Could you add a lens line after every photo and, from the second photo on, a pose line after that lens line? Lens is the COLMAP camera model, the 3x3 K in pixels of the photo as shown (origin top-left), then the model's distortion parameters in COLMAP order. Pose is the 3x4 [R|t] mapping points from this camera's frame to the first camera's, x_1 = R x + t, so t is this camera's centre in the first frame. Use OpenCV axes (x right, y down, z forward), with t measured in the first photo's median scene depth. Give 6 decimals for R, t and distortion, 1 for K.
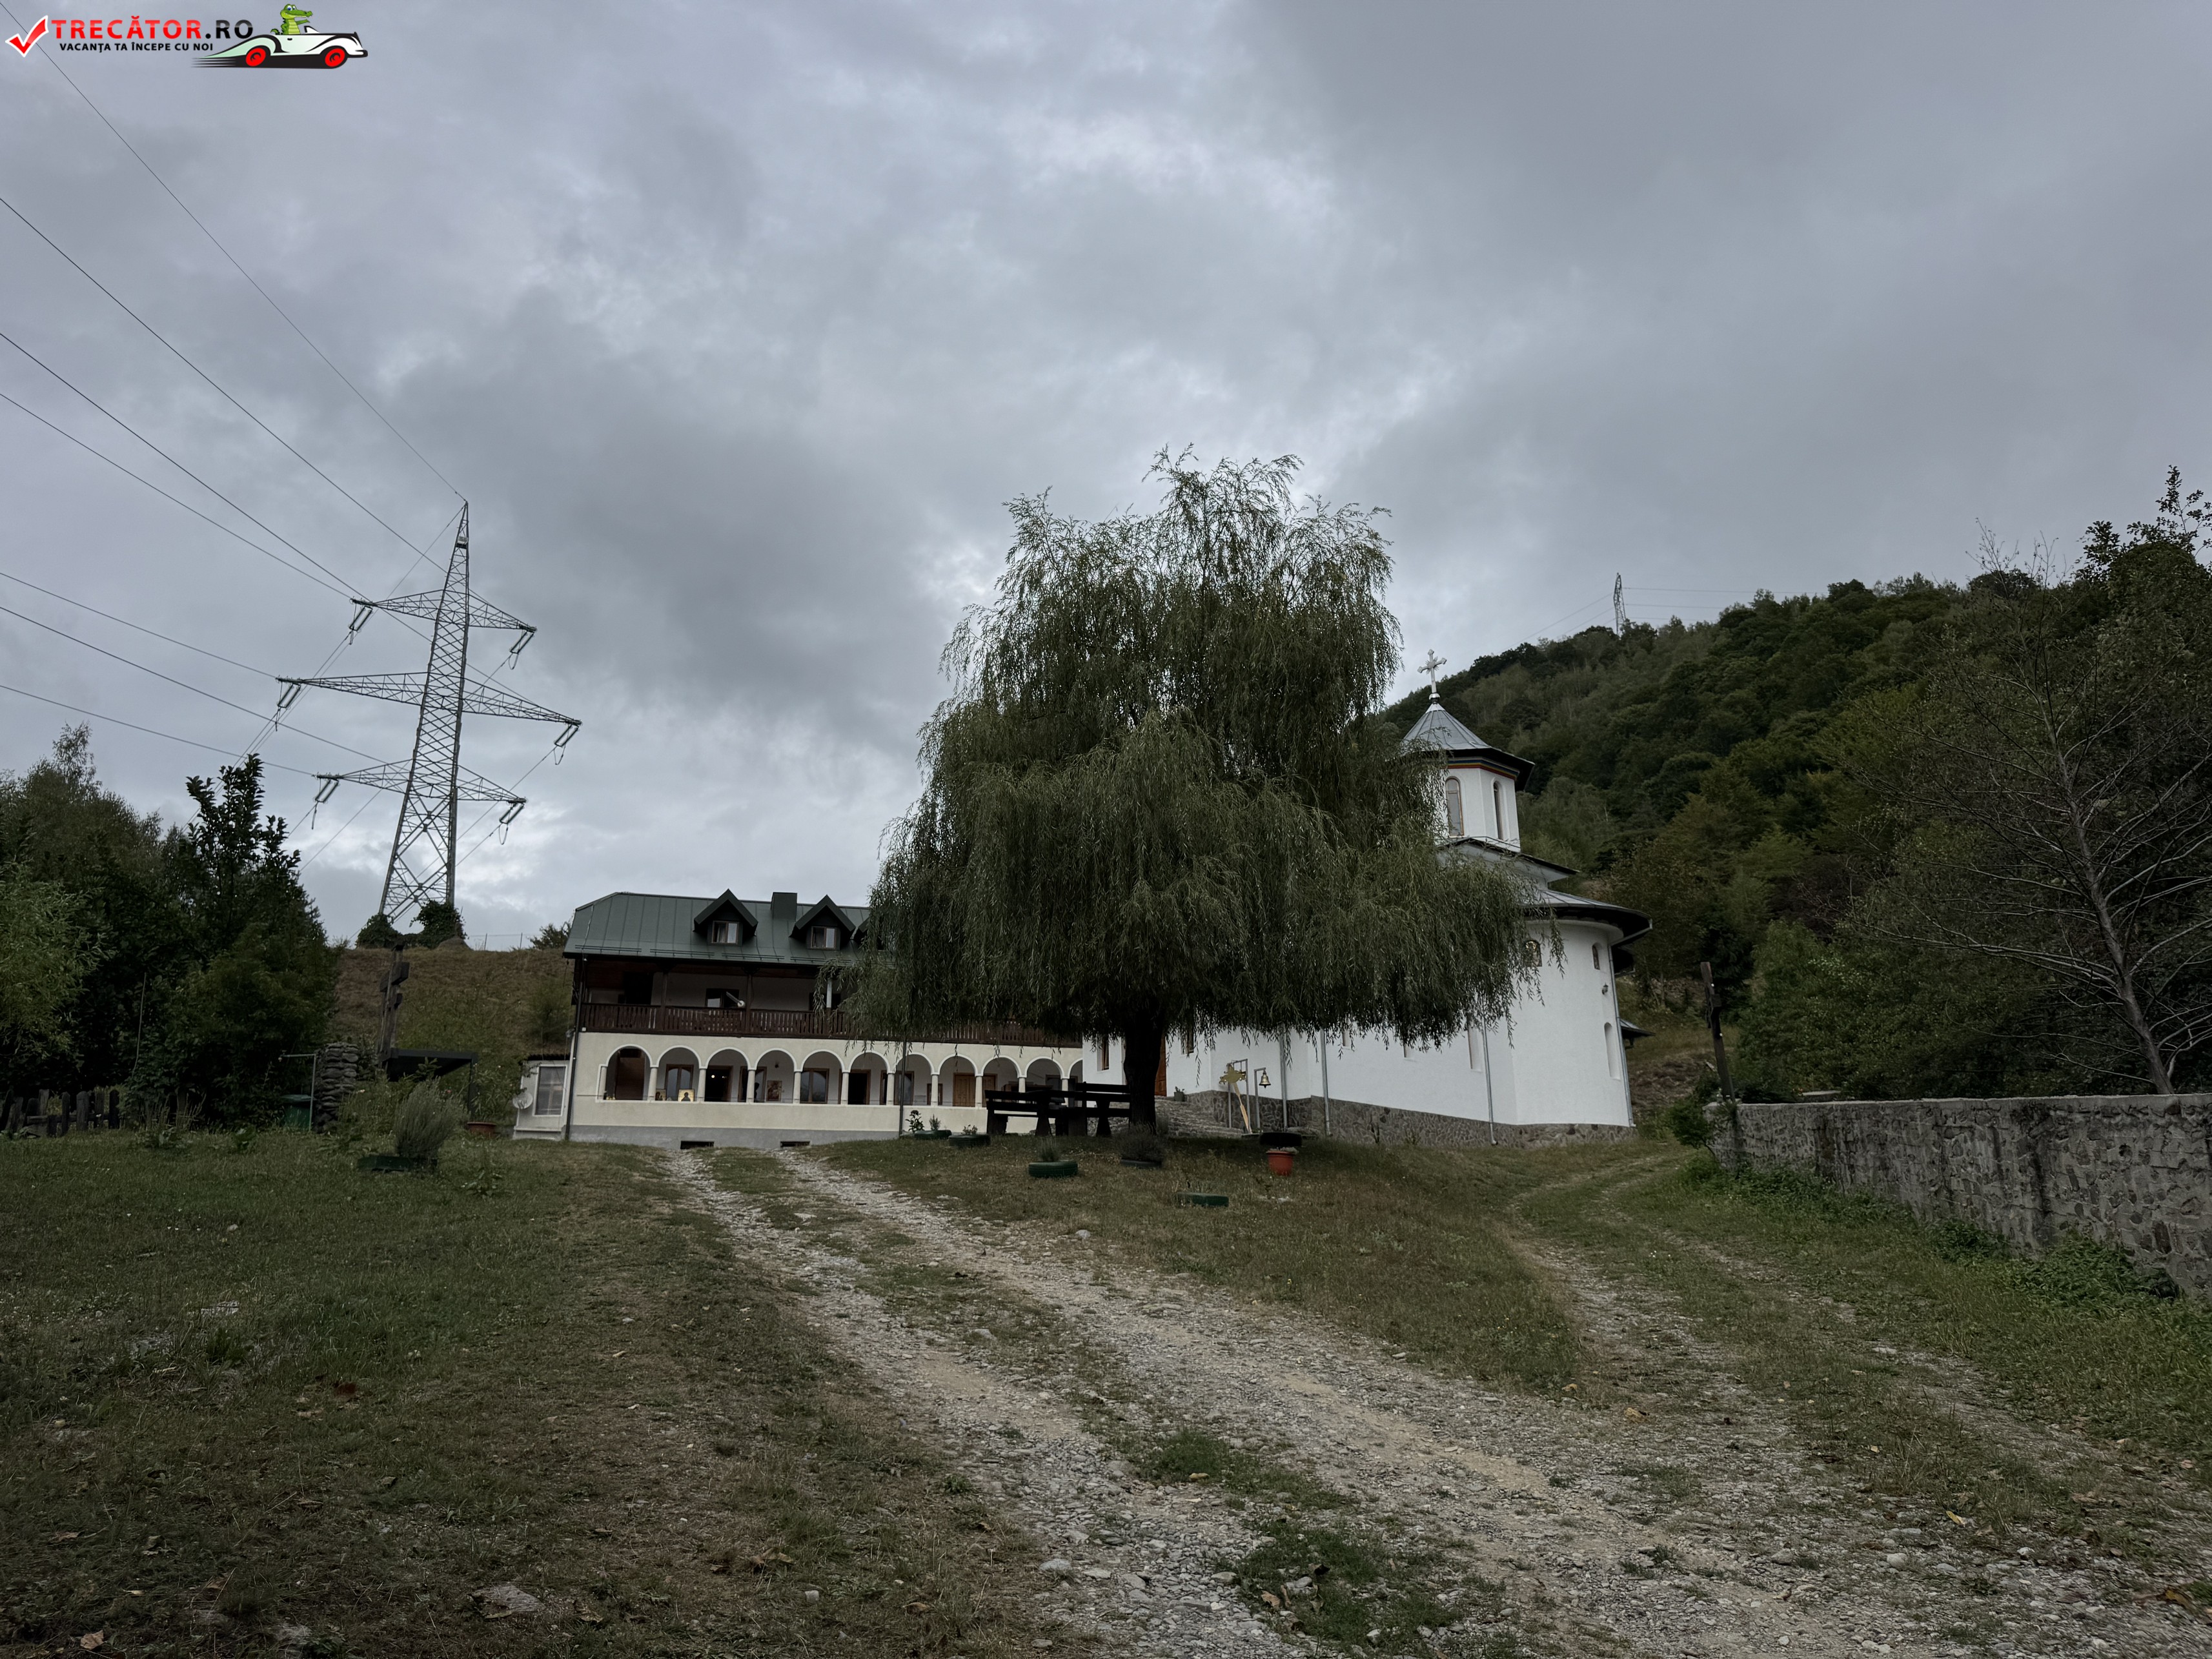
lens RADIAL K [[1545.6, 0, 1113.4], [0, 1545.6, 817.7], [0, 0, 1]] dist [0.013497, -0.023006]
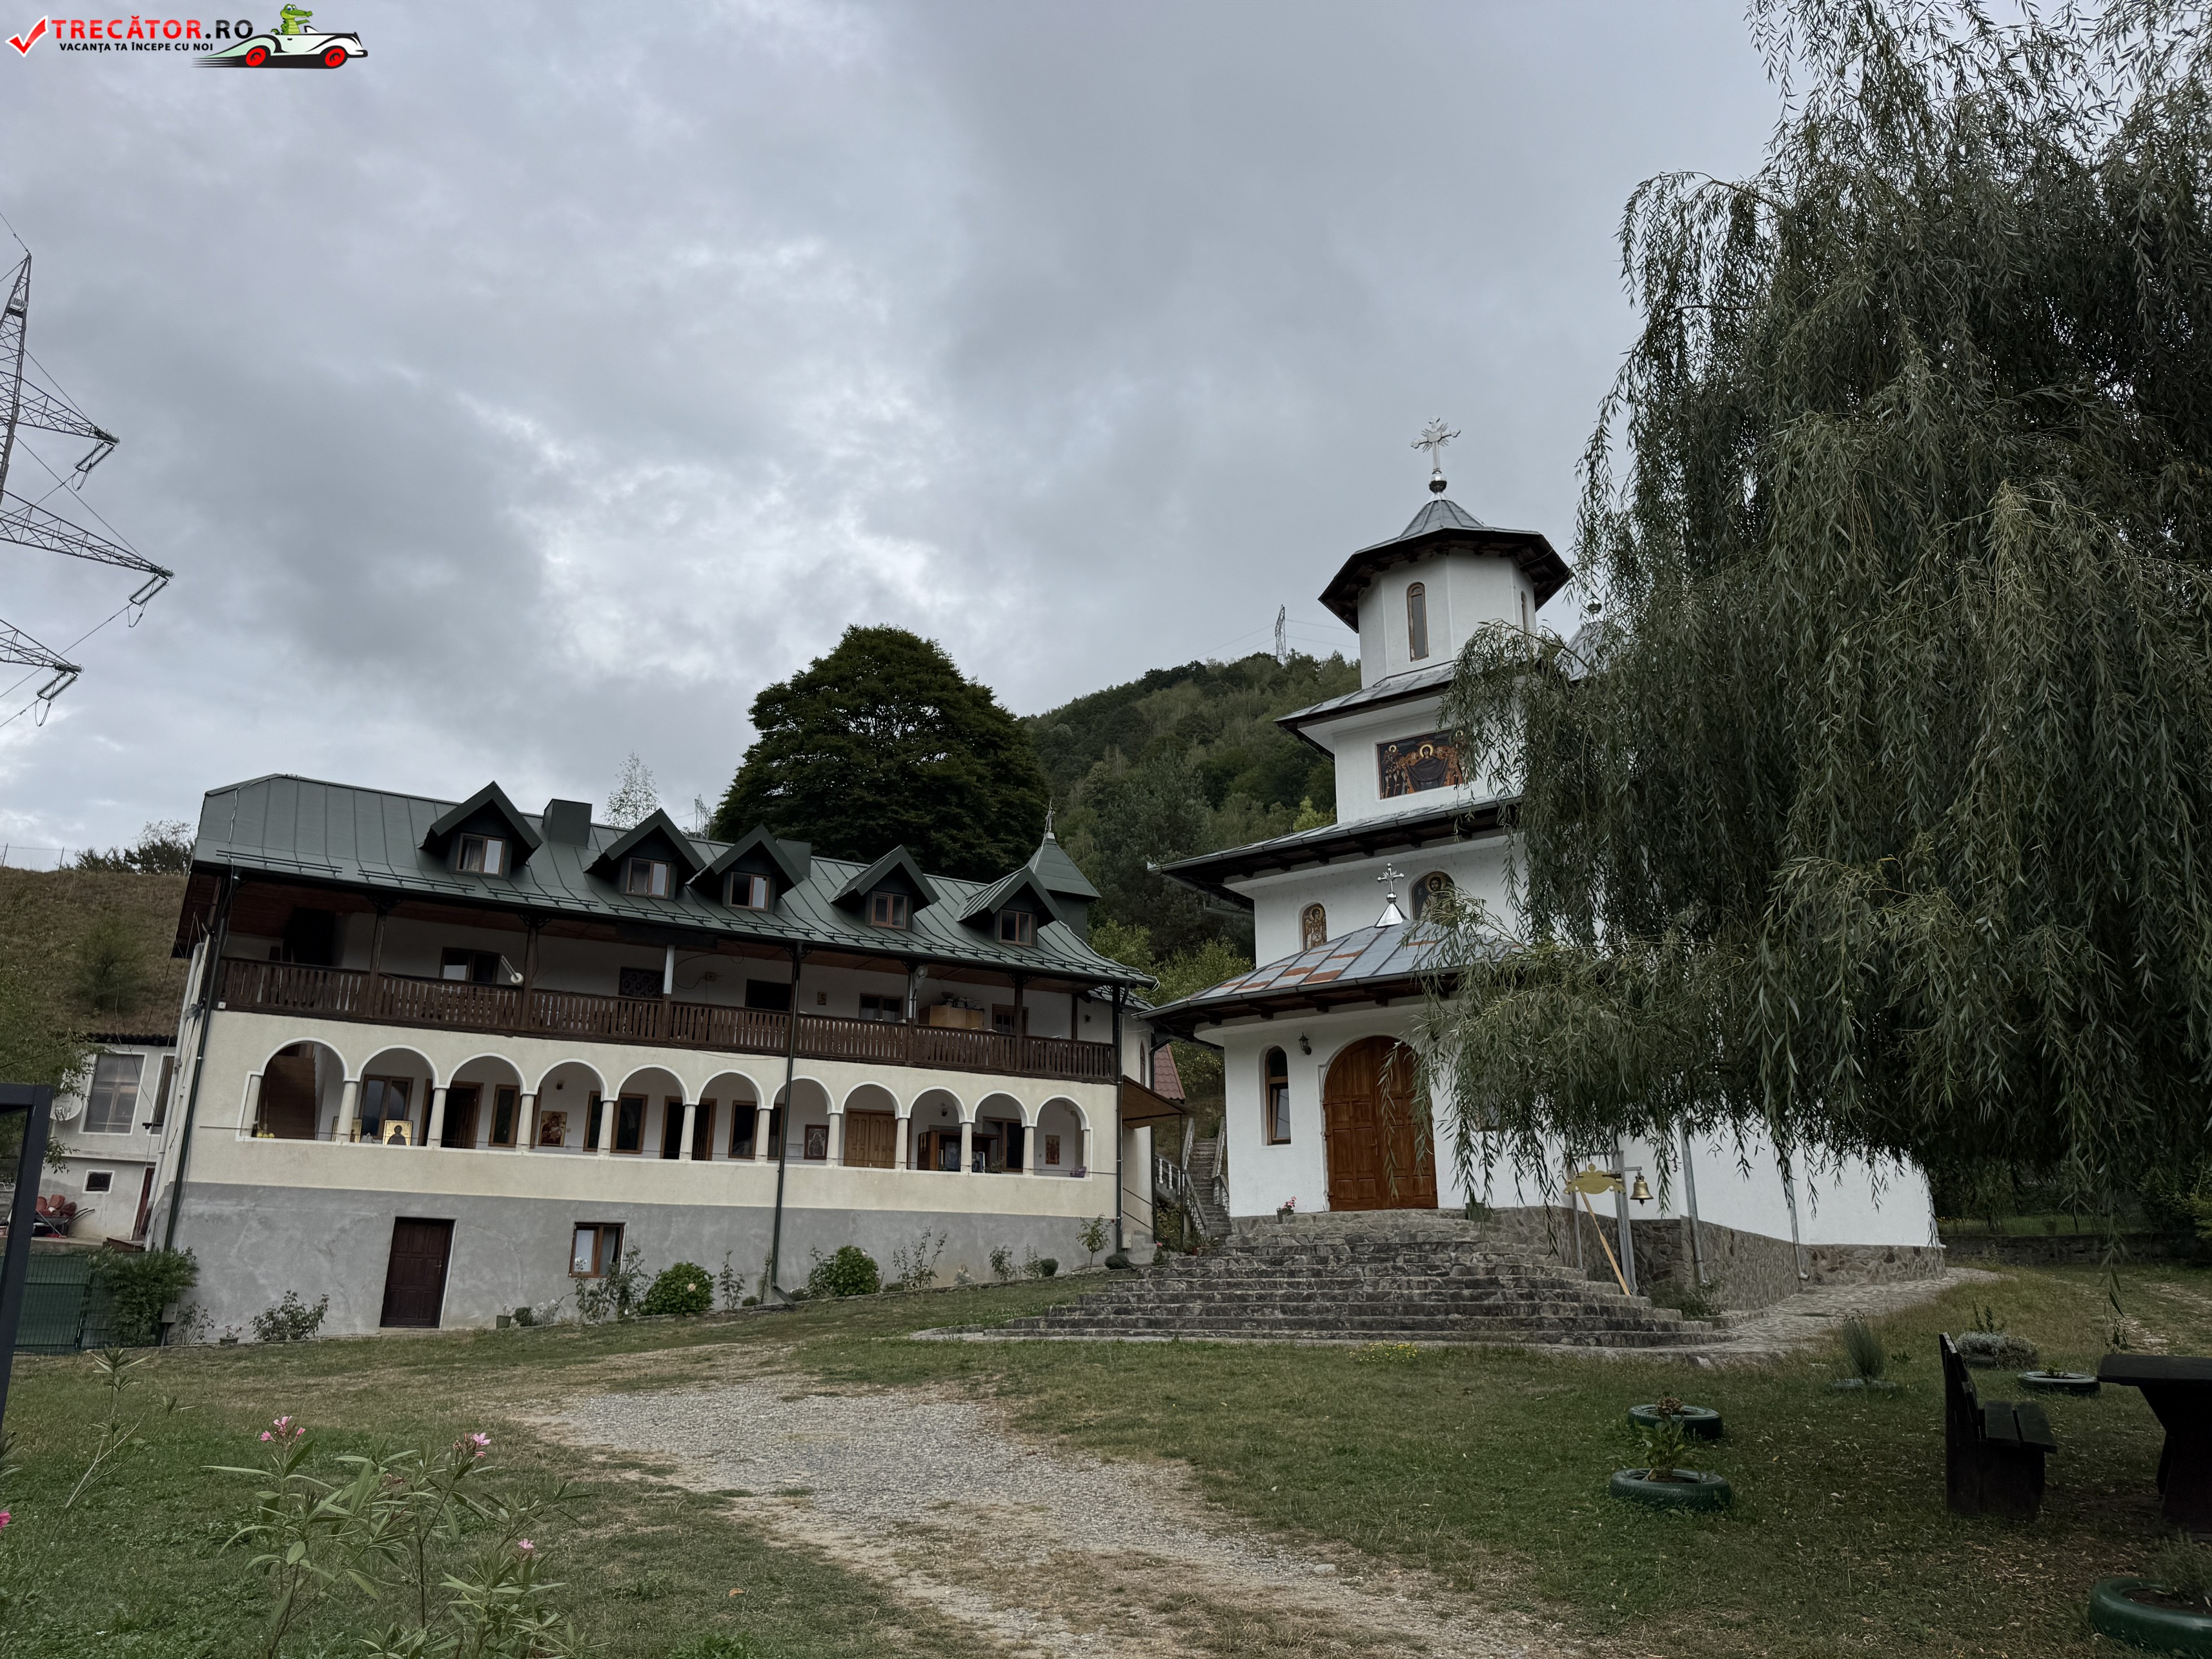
lens RADIAL K [[1545.6, 0, 1121.9], [0, 1545.6, 828.8], [0, 0, 1]] dist [0.013497, -0.023006]
pose [[0.966339, 0.088904, 0.241425, -0.112820], [-0.090800, 0.995864, -0.003281, 0.031428], [-0.240718, -0.018751, 0.970414, 0.259556]]
